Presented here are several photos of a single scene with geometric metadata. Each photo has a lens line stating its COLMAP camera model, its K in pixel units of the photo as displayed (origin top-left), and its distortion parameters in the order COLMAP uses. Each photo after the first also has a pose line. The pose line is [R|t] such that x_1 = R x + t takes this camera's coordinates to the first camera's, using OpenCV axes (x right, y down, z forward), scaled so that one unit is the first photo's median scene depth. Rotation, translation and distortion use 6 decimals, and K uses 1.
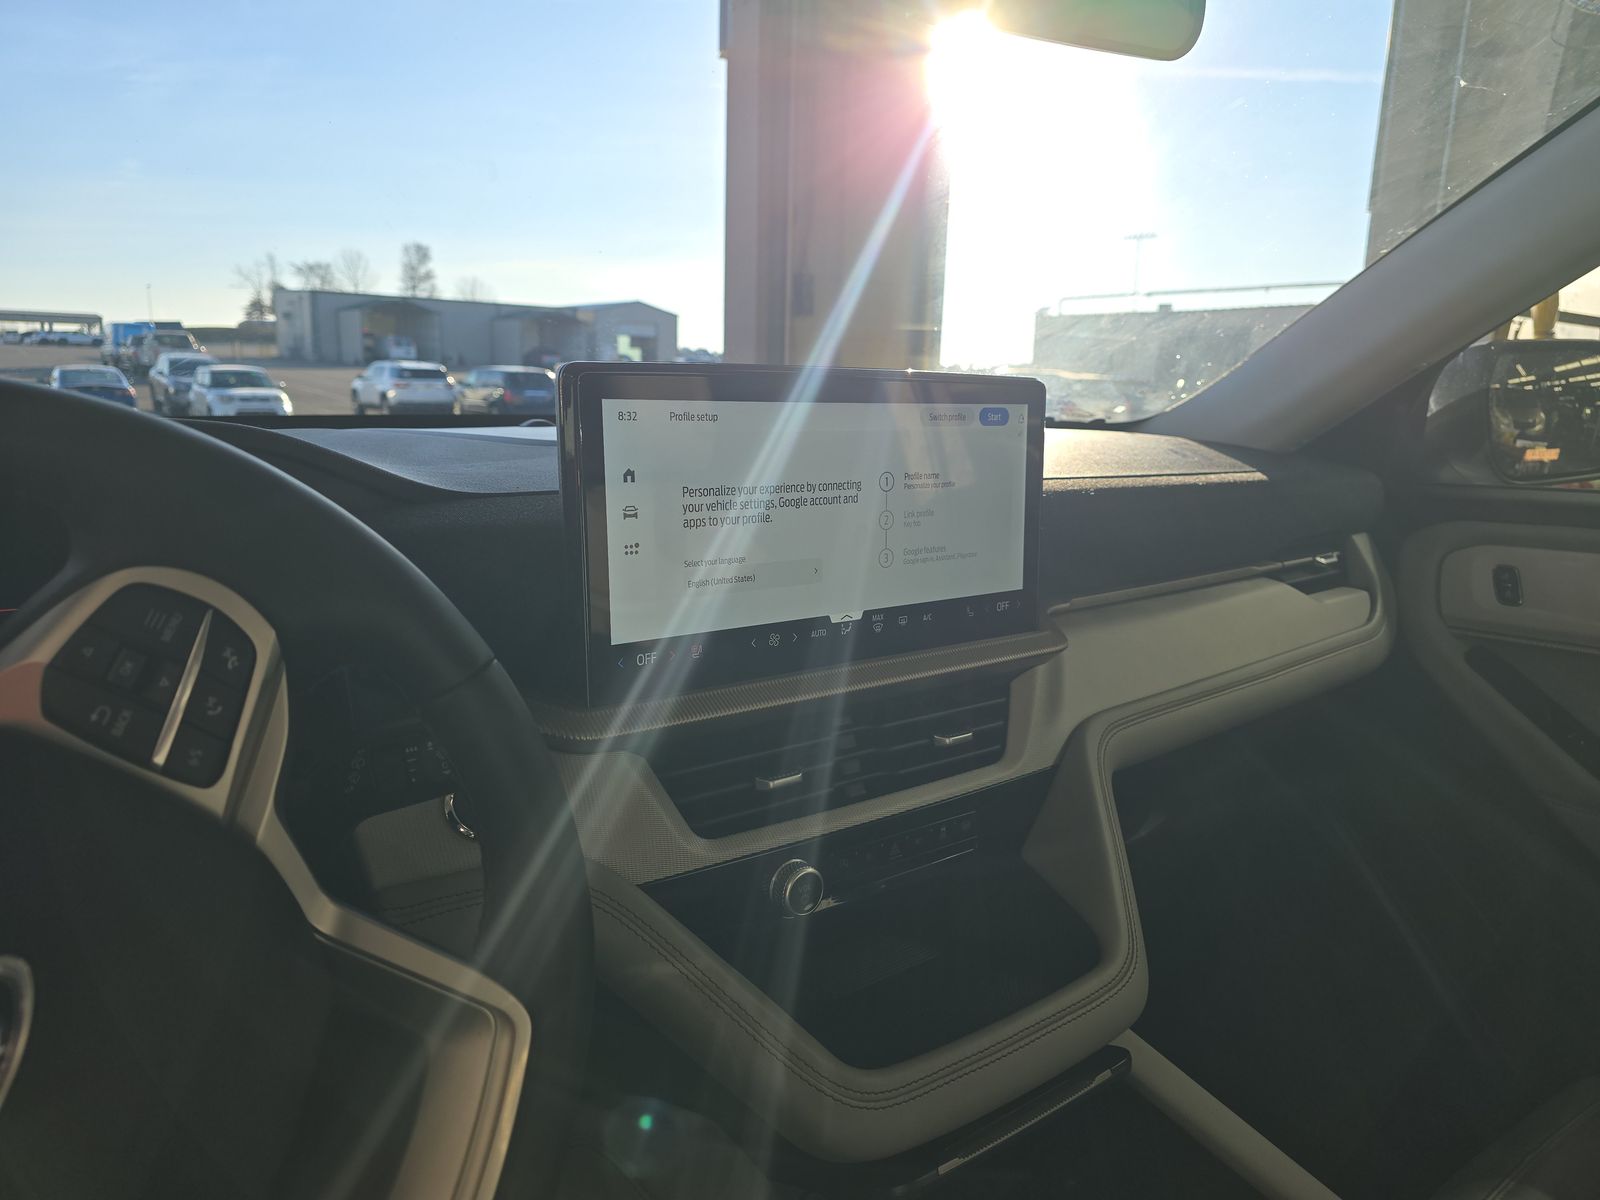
lens RADIAL K [[1048.6, 0, 800.0], [0, 1048.6, 600.0], [0, 0, 1]] dist [-0.000125, -0.000053]
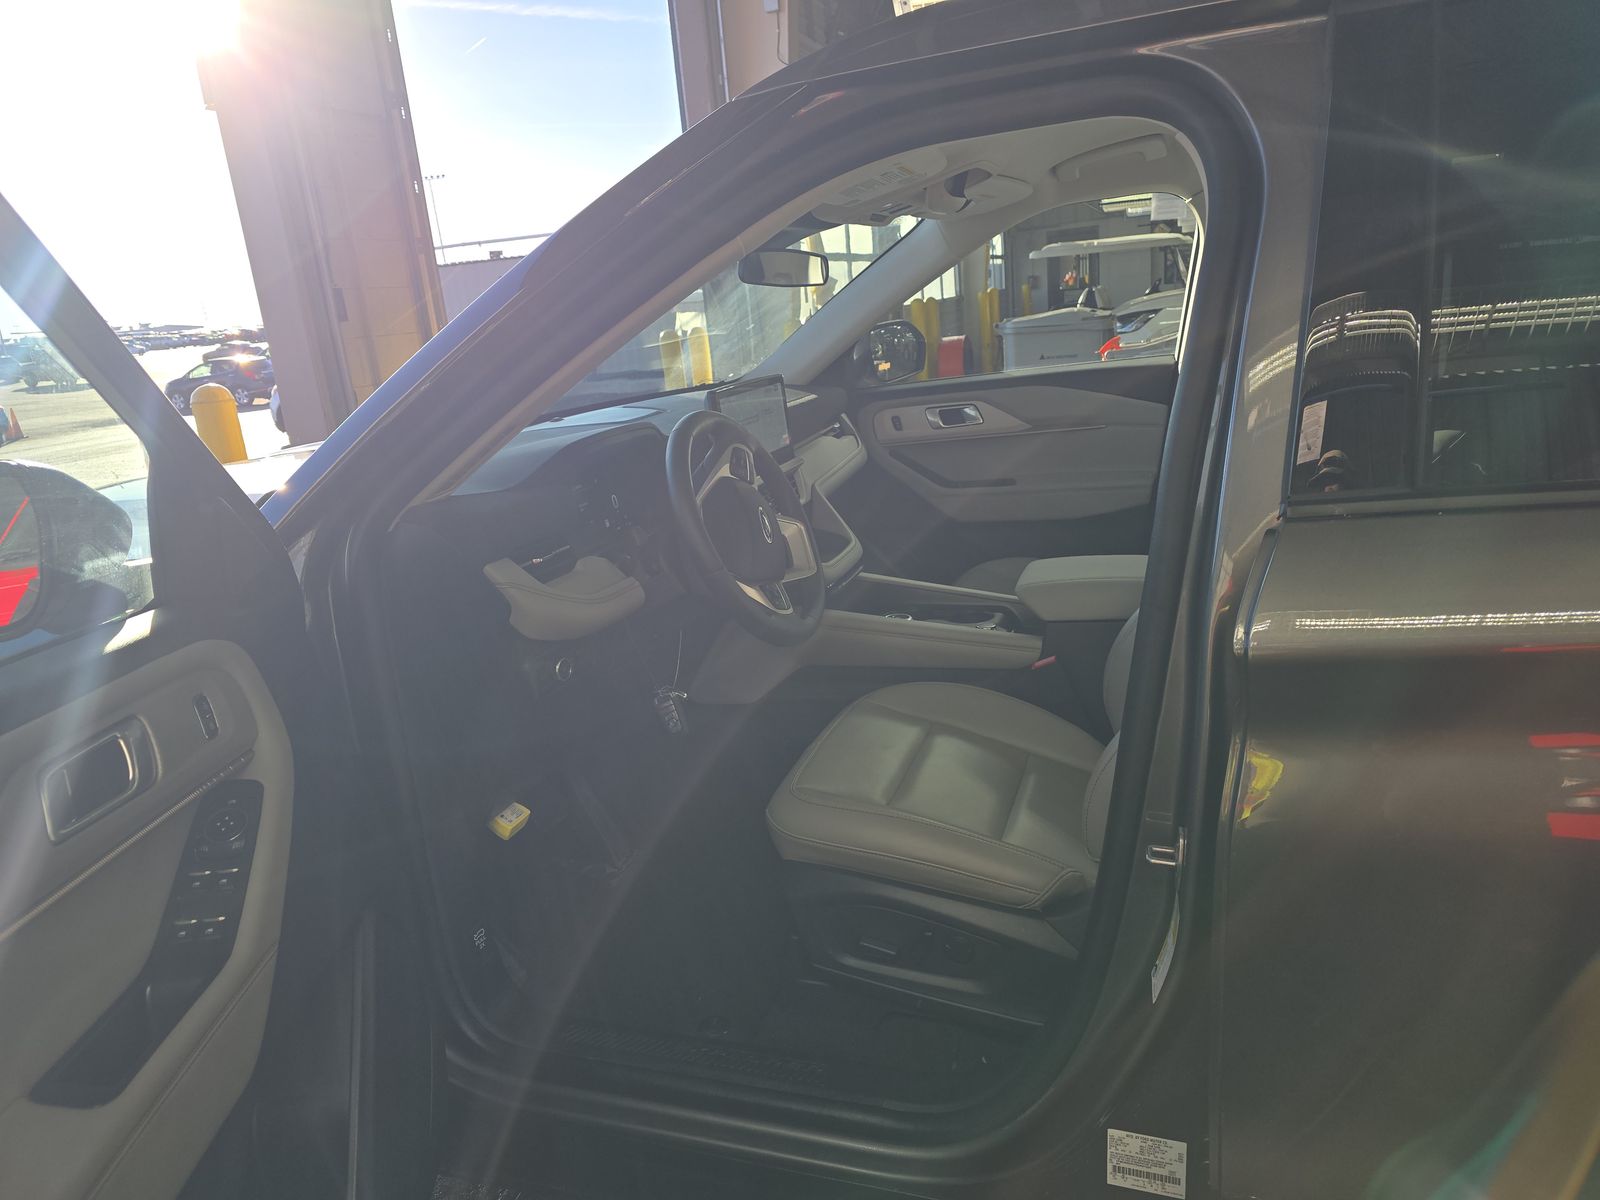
lens RADIAL K [[1048.6, 0, 800.0], [0, 1048.6, 600.0], [0, 0, 1]] dist [-0.000125, -0.000053]
pose [[0.814091, -0.252788, 0.522832, -0.967119], [0.225305, 0.967256, 0.116848, 0.051087], [-0.535251, 0.022672, 0.844389, -1.040205]]
